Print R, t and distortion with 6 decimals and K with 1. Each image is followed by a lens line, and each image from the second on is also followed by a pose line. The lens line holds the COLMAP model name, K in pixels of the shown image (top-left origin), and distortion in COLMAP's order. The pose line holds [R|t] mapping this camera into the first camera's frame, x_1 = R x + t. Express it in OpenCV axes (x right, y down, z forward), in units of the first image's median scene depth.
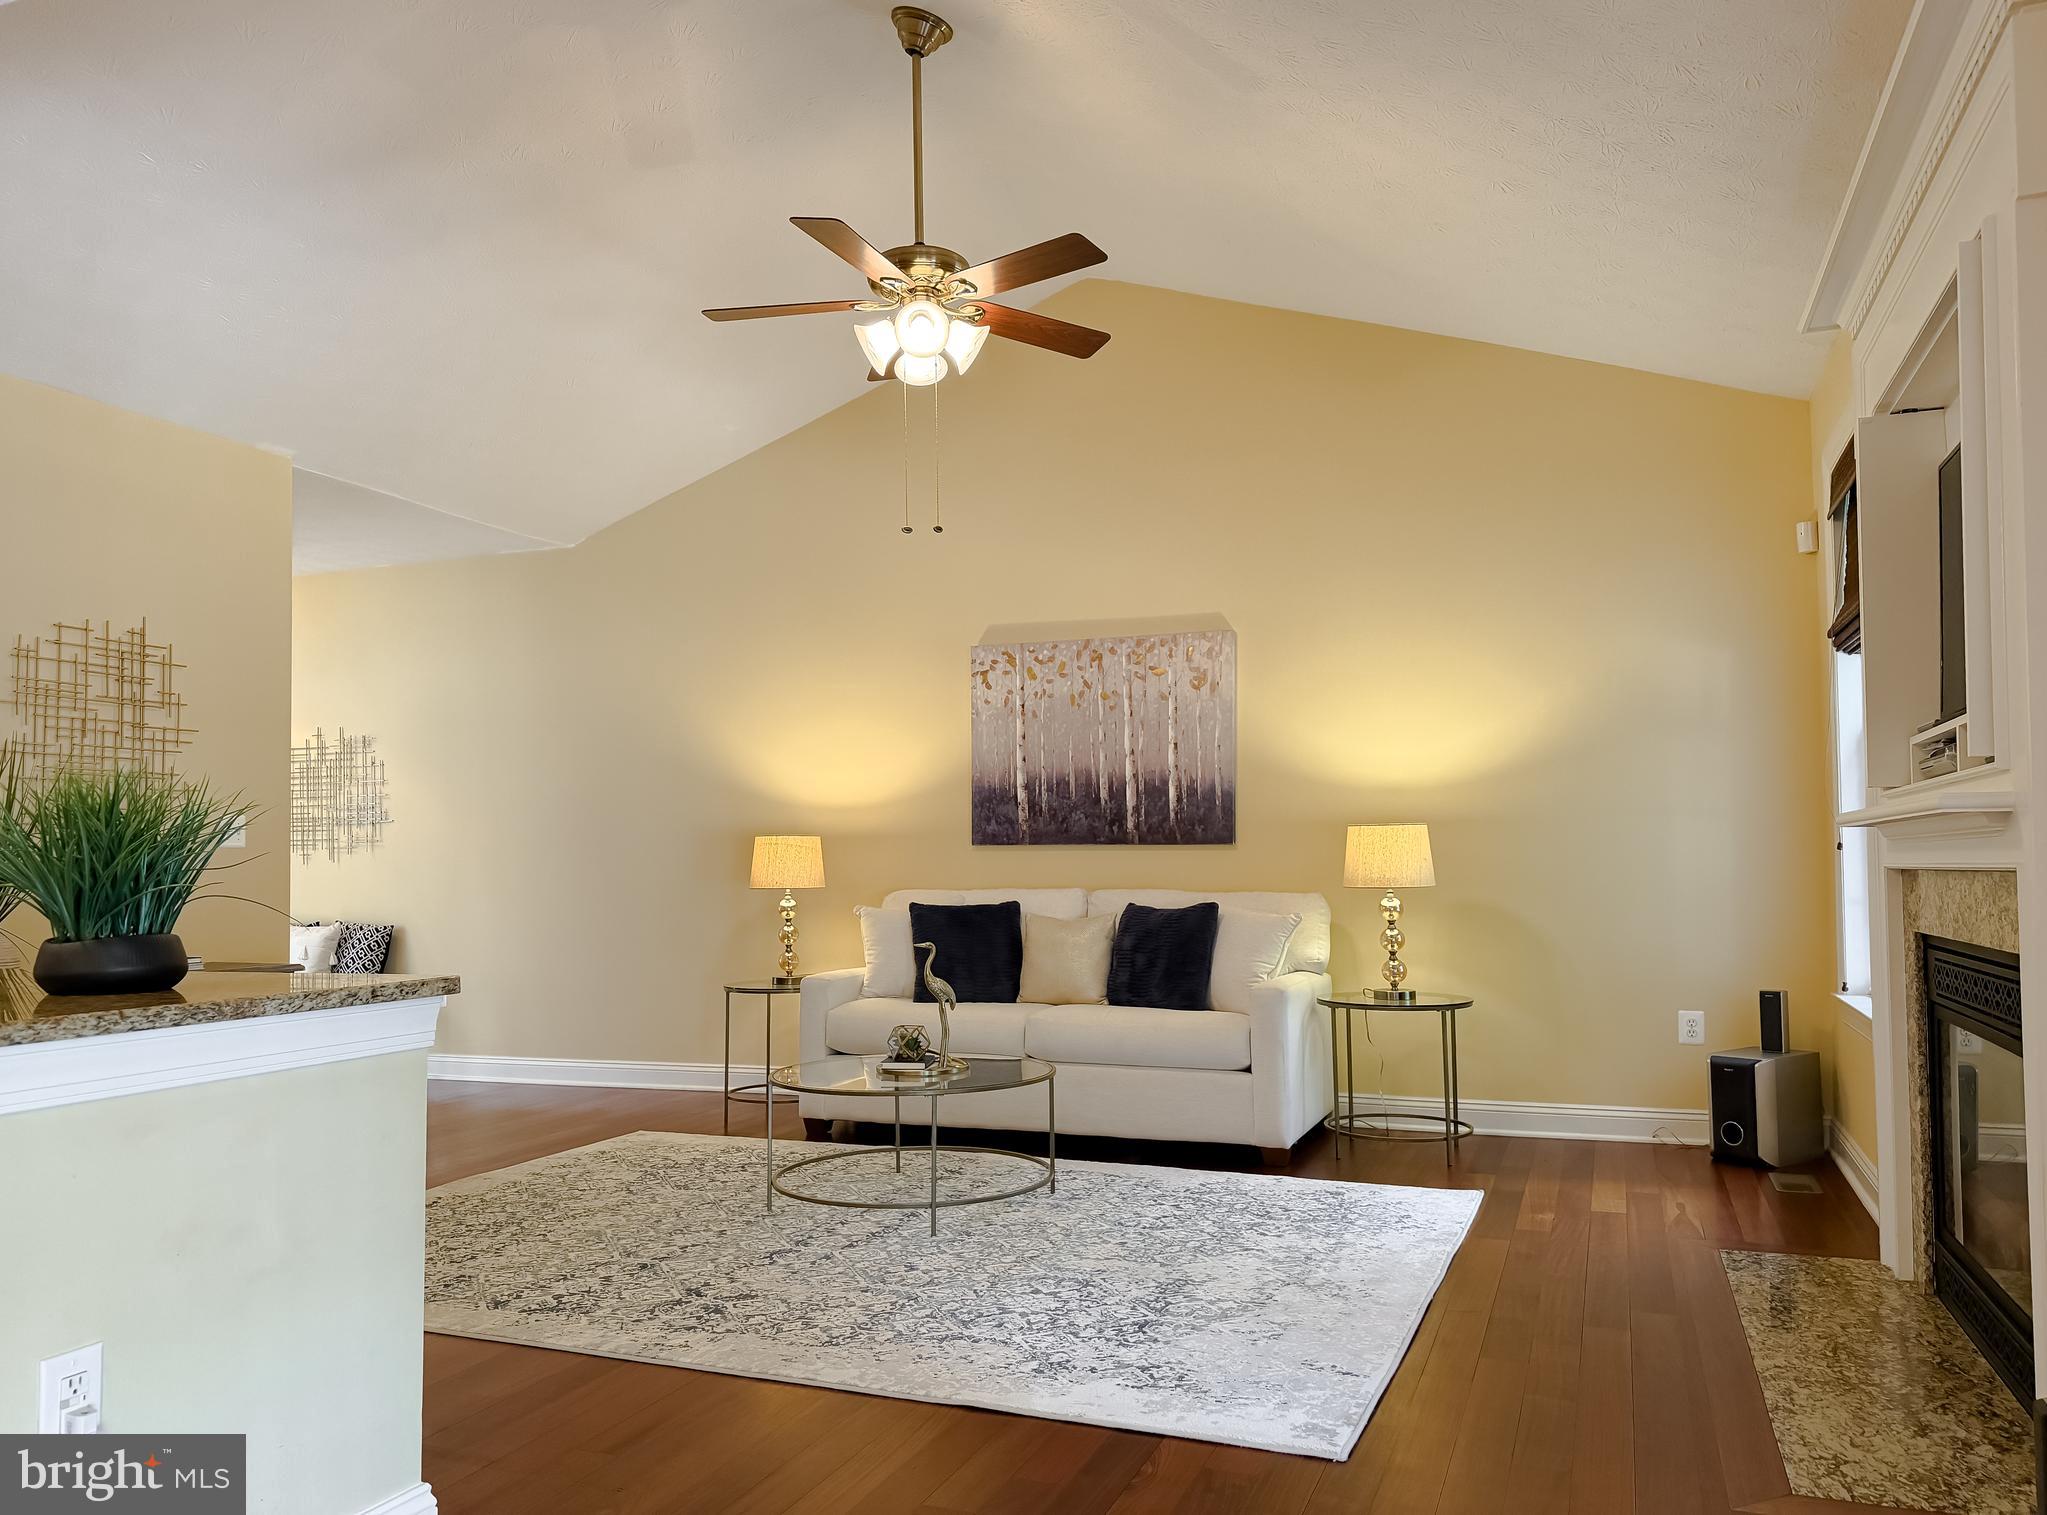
lens RADIAL K [[1457.7, 0, 1014.9], [0, 1457.7, 793.5], [0, 0, 1]] dist [0.076289, -0.059890]
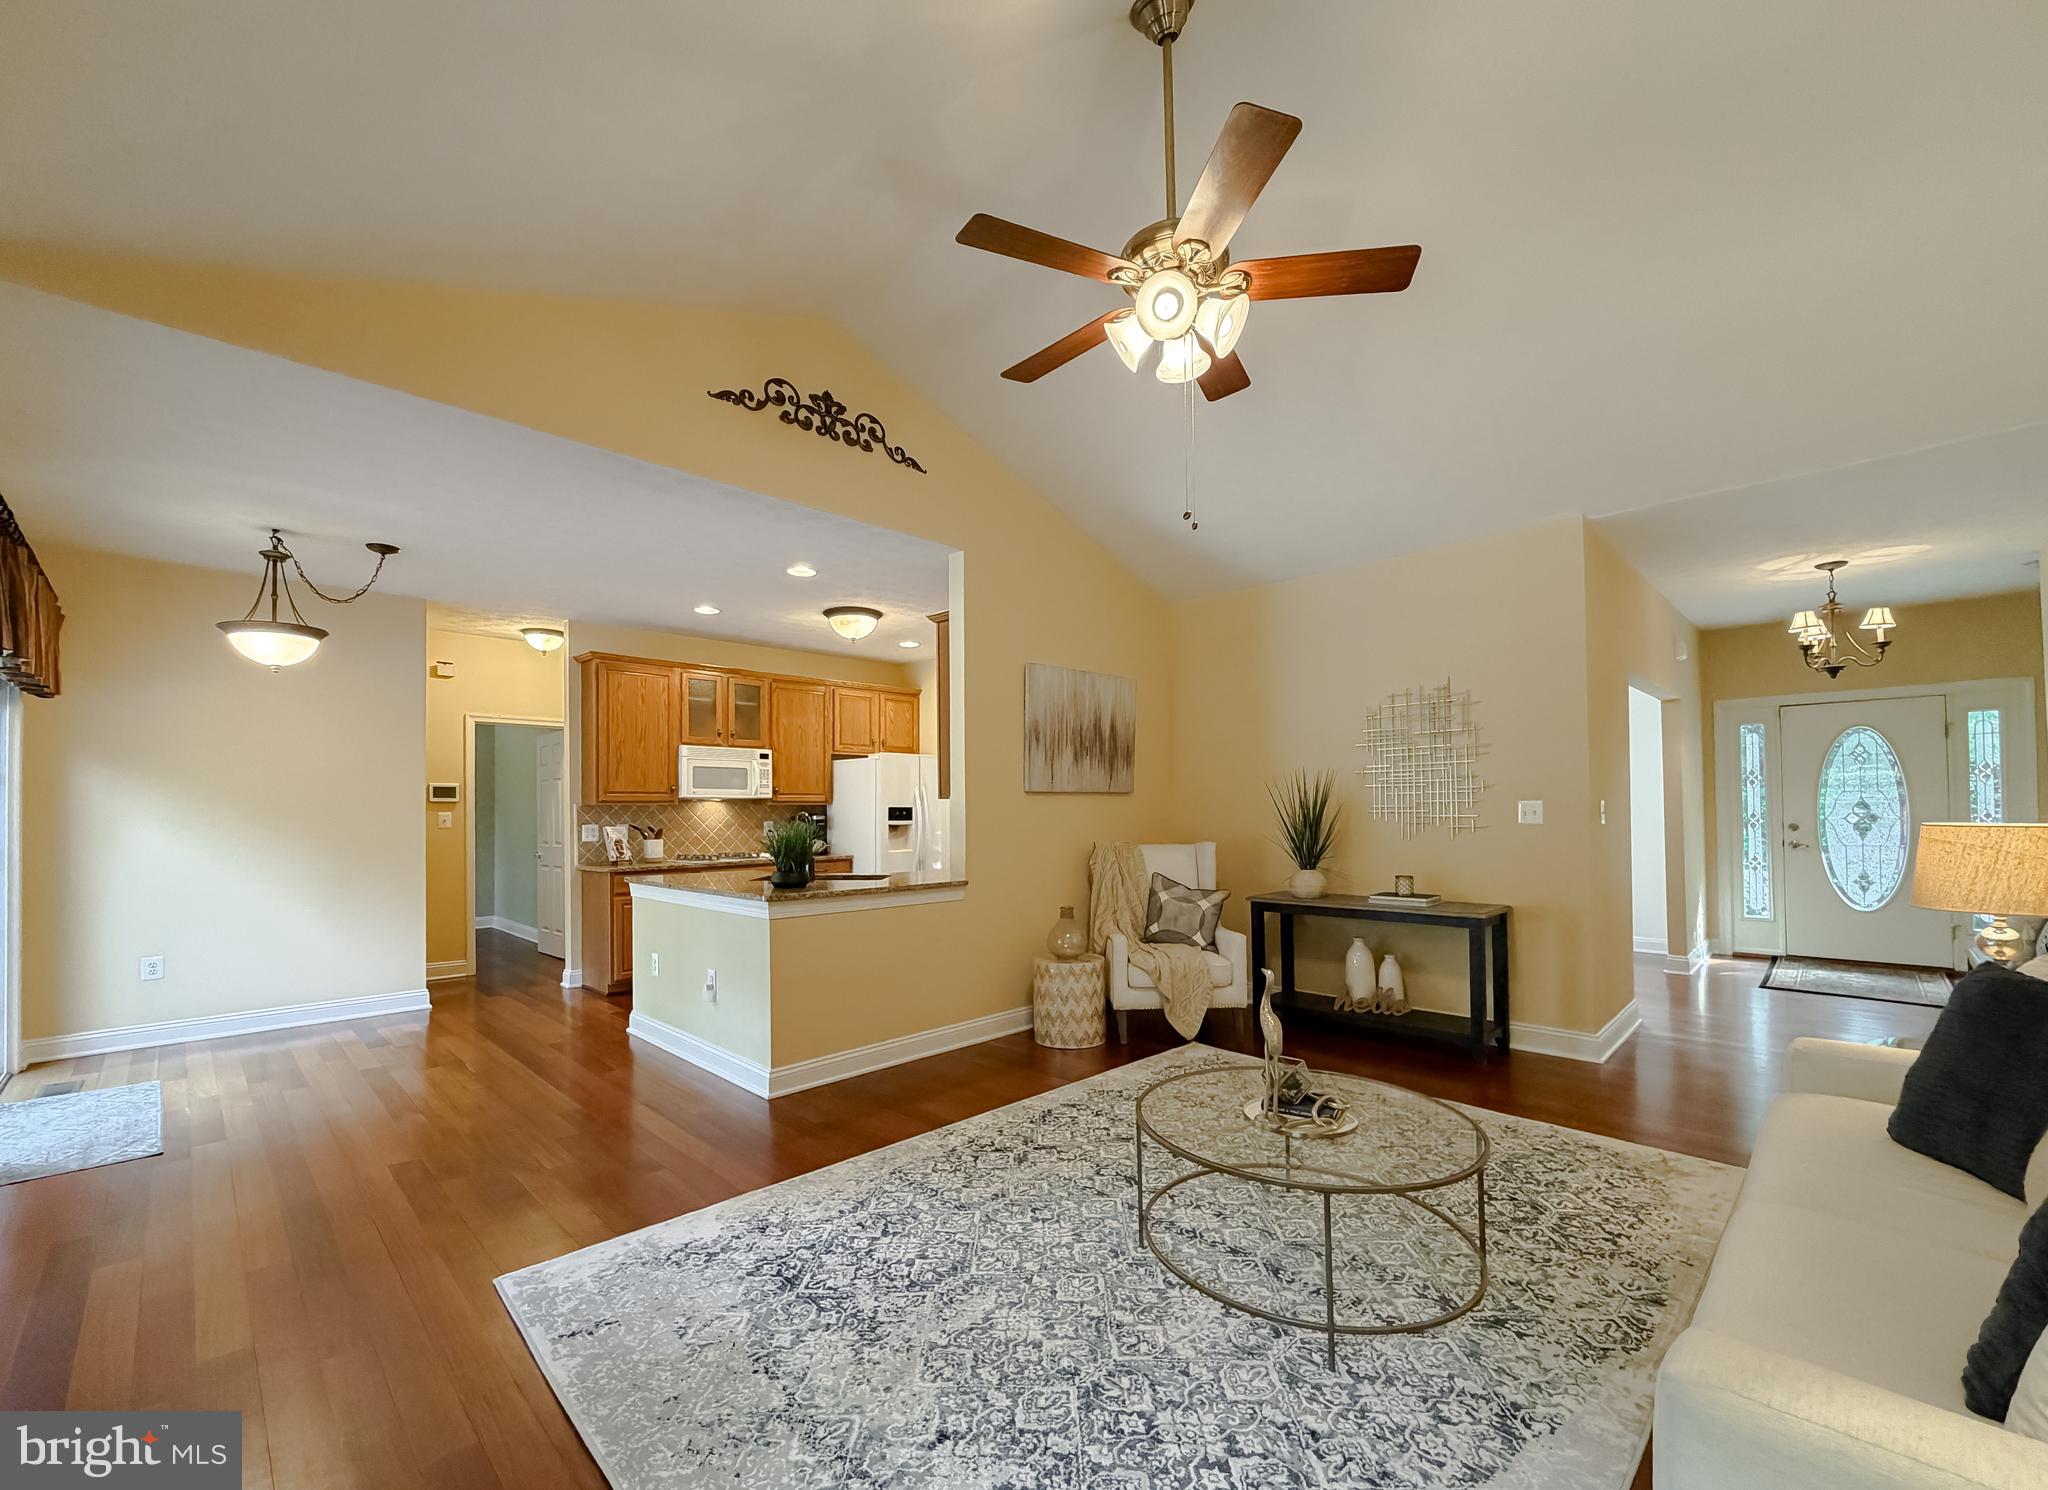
lens RADIAL K [[850.0, 0, 1017.4], [0, 850.0, 796.3], [0, 0, 1]] dist [0.006126, 0.000288]
pose [[-0.394350, -0.001353, -0.918959, 0.403434], [0.057957, 0.997972, -0.026340, 0.003796], [0.917131, -0.063647, -0.393472, 0.921240]]
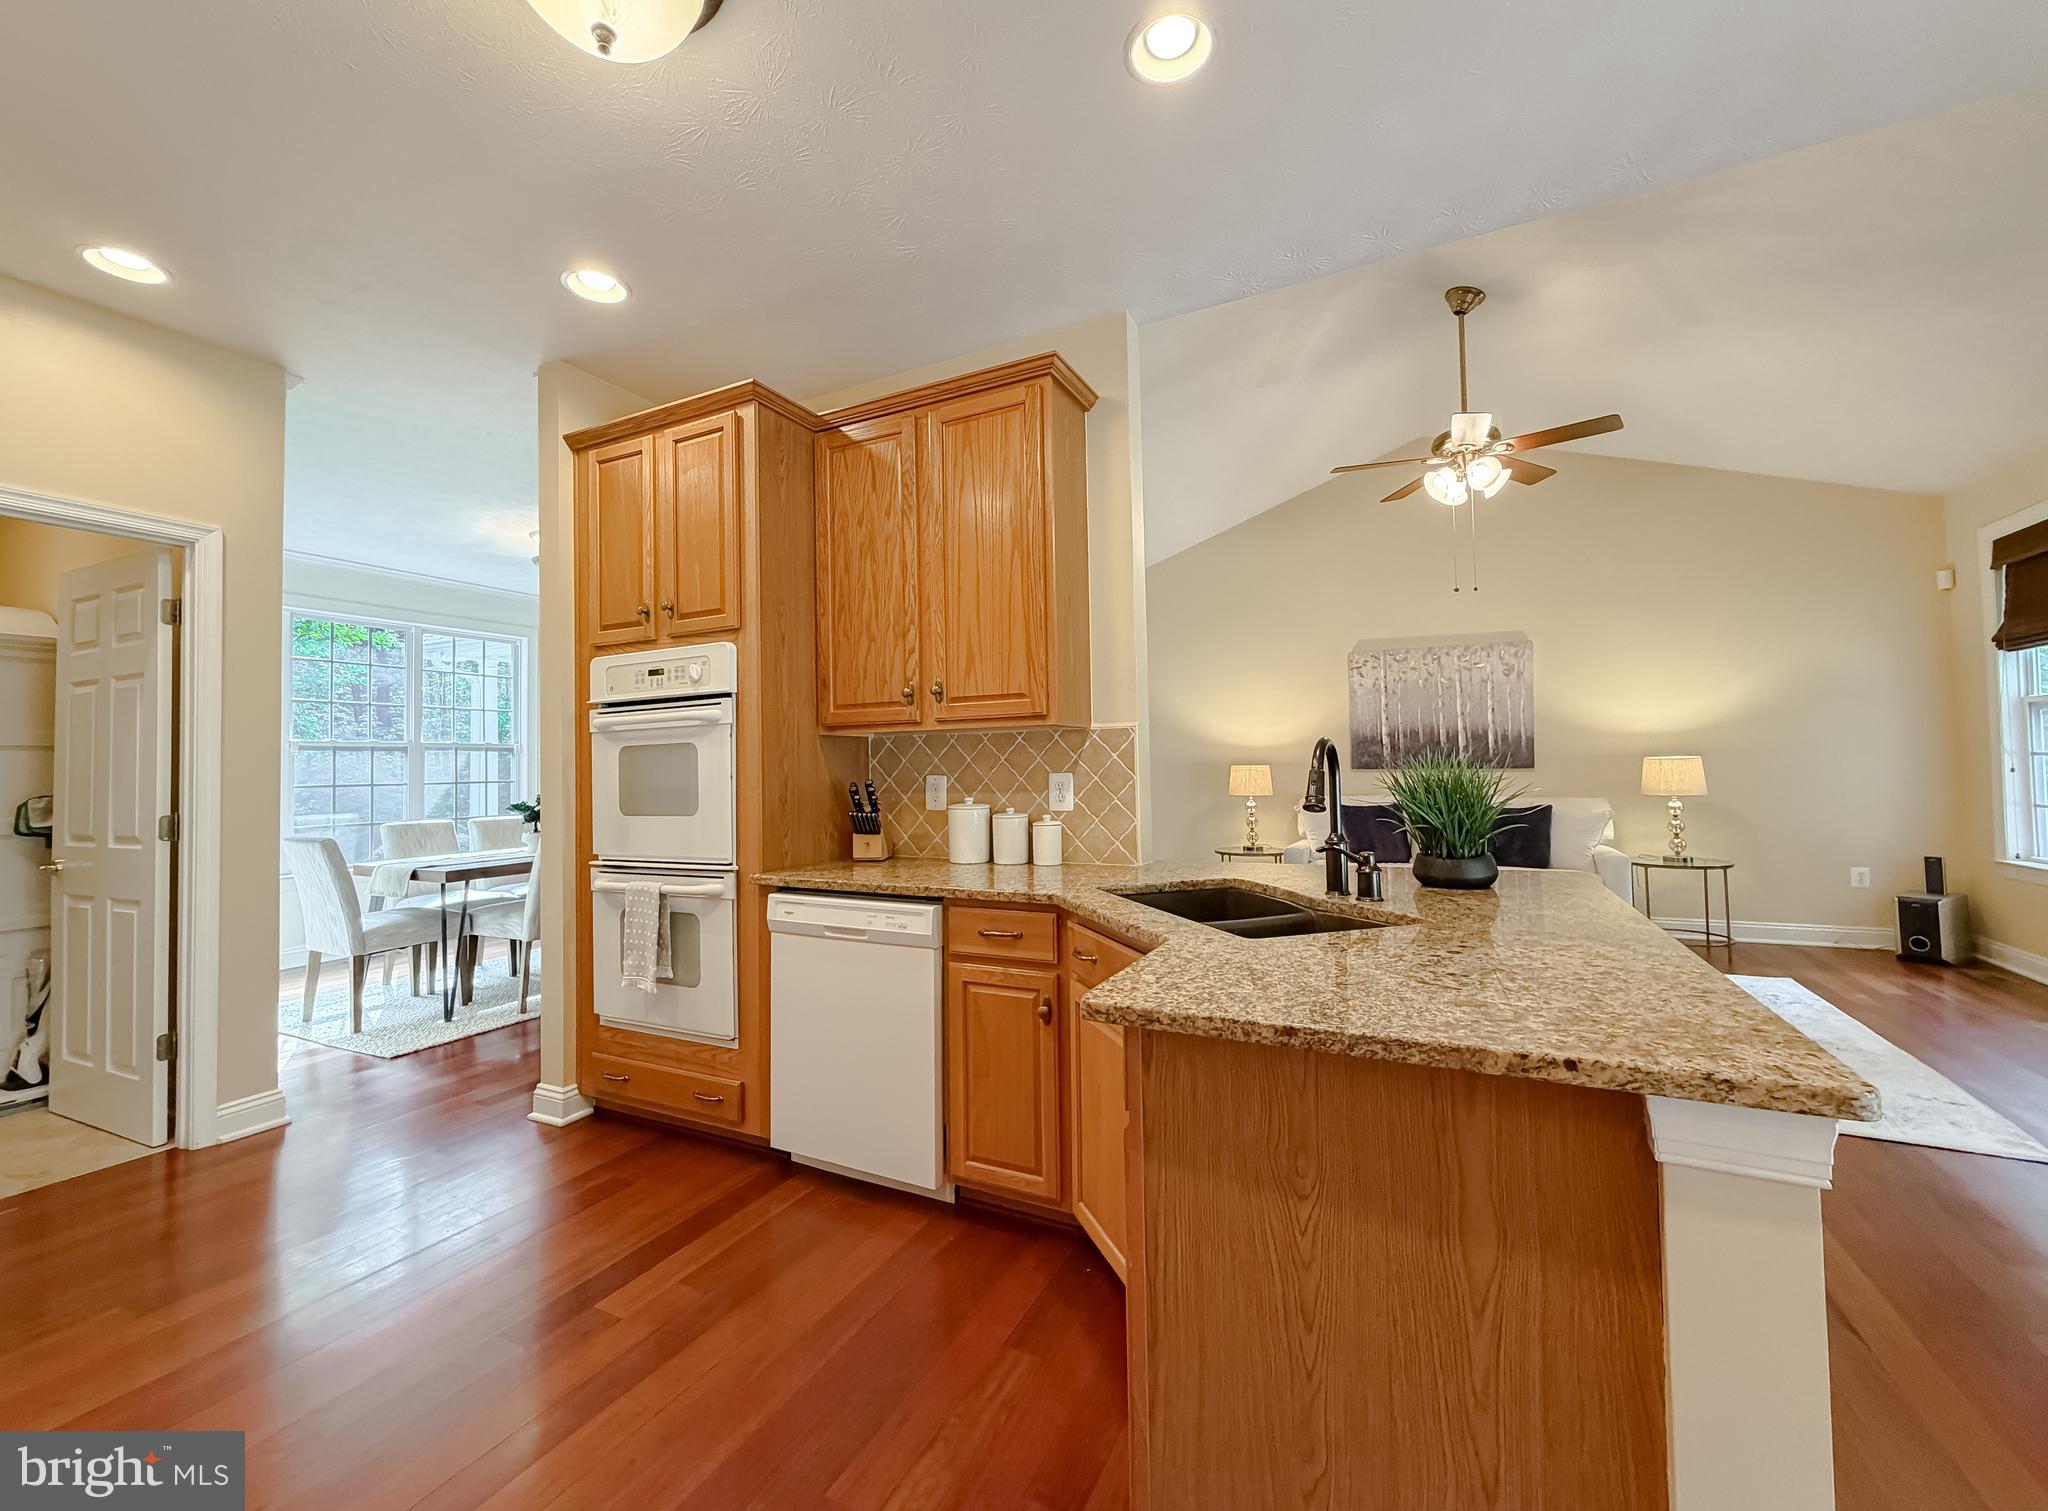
lens RADIAL K [[831.8, 0, 1010.4], [0, 831.8, 743.5], [0, 0, 1]] dist [0.002396, 0.000323]
pose [[0.996210, -0.011550, -0.086211, -0.425773], [0.013546, 0.999653, 0.022609, -0.027219], [0.085920, -0.023691, 0.996020, -0.009591]]
